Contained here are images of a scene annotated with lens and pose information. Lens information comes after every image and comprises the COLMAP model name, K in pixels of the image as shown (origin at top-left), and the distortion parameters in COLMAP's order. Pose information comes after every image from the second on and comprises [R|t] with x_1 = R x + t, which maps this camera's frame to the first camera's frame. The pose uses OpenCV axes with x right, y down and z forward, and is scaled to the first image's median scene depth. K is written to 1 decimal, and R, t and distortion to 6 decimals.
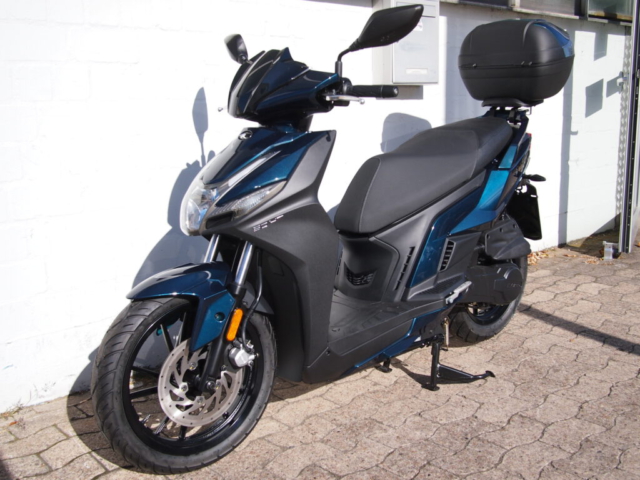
lens RADIAL K [[710.1, 0, 322.5], [0, 710.1, 241.8], [0, 0, 1]] dist [-0.007024, 0.000000]
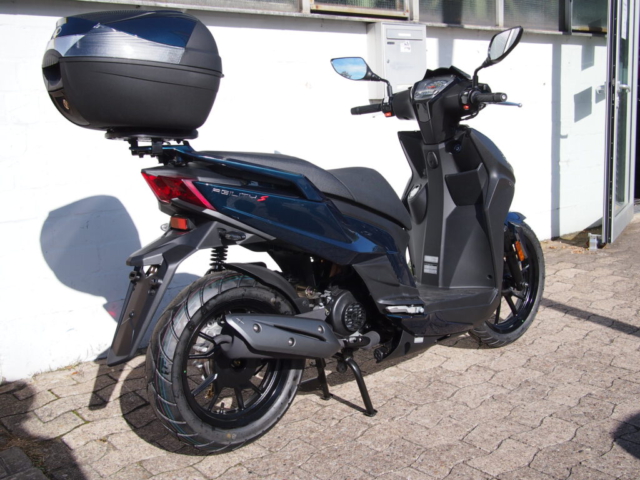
lens RADIAL K [[710.1, 0, 322.0], [0, 710.1, 240.7], [0, 0, 1]] dist [-0.007024, 0.000000]
pose [[0.998161, -0.014826, -0.058784, 0.056199], [0.013864, 0.999764, -0.016744, 0.029691], [0.059018, 0.015898, 0.998130, -0.164194]]
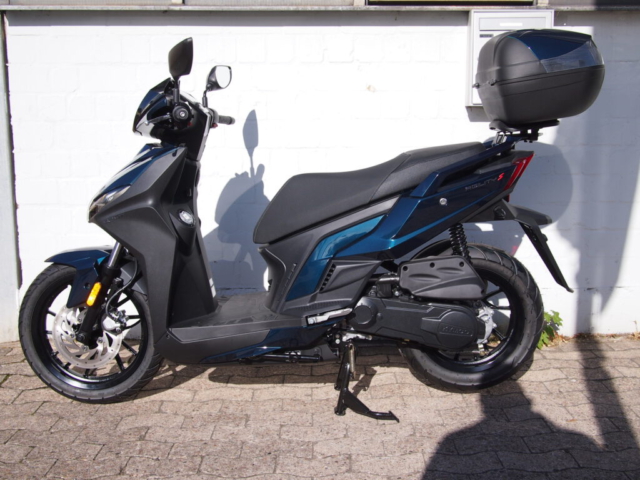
lens RADIAL K [[710.1, 0, 318.5], [0, 710.1, 238.9], [0, 0, 1]] dist [-0.007024, 0.000000]
pose [[0.734230, 0.116743, -0.668788, 0.563292], [-0.139067, 0.990078, 0.020151, -0.035691], [0.664505, 0.078211, 0.743180, 0.171471]]
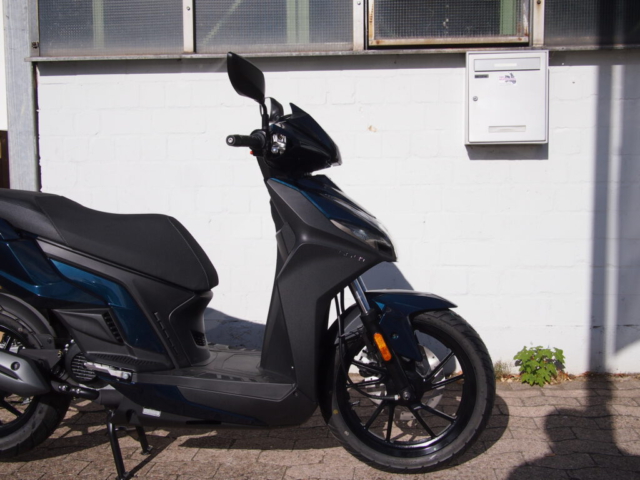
lens RADIAL K [[710.1, 0, 318.8], [0, 710.1, 240.8], [0, 0, 1]] dist [-0.007024, 0.000000]
pose [[0.663505, 0.079493, -0.743936, 0.649682], [-0.146622, 0.988874, -0.025104, -0.035894], [0.733664, 0.125734, 0.667779, 0.213907]]
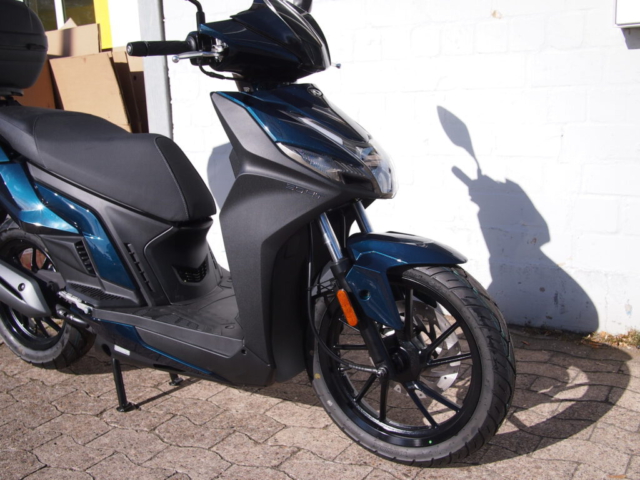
lens RADIAL K [[710.1, 0, 317.8], [0, 710.1, 237.6], [0, 0, 1]] dist [-0.007024, 0.000000]
pose [[0.267495, 0.210558, -0.940272, 0.671526], [-0.145866, 0.973435, 0.176487, -0.095912], [0.952454, 0.089944, 0.291102, 0.511073]]
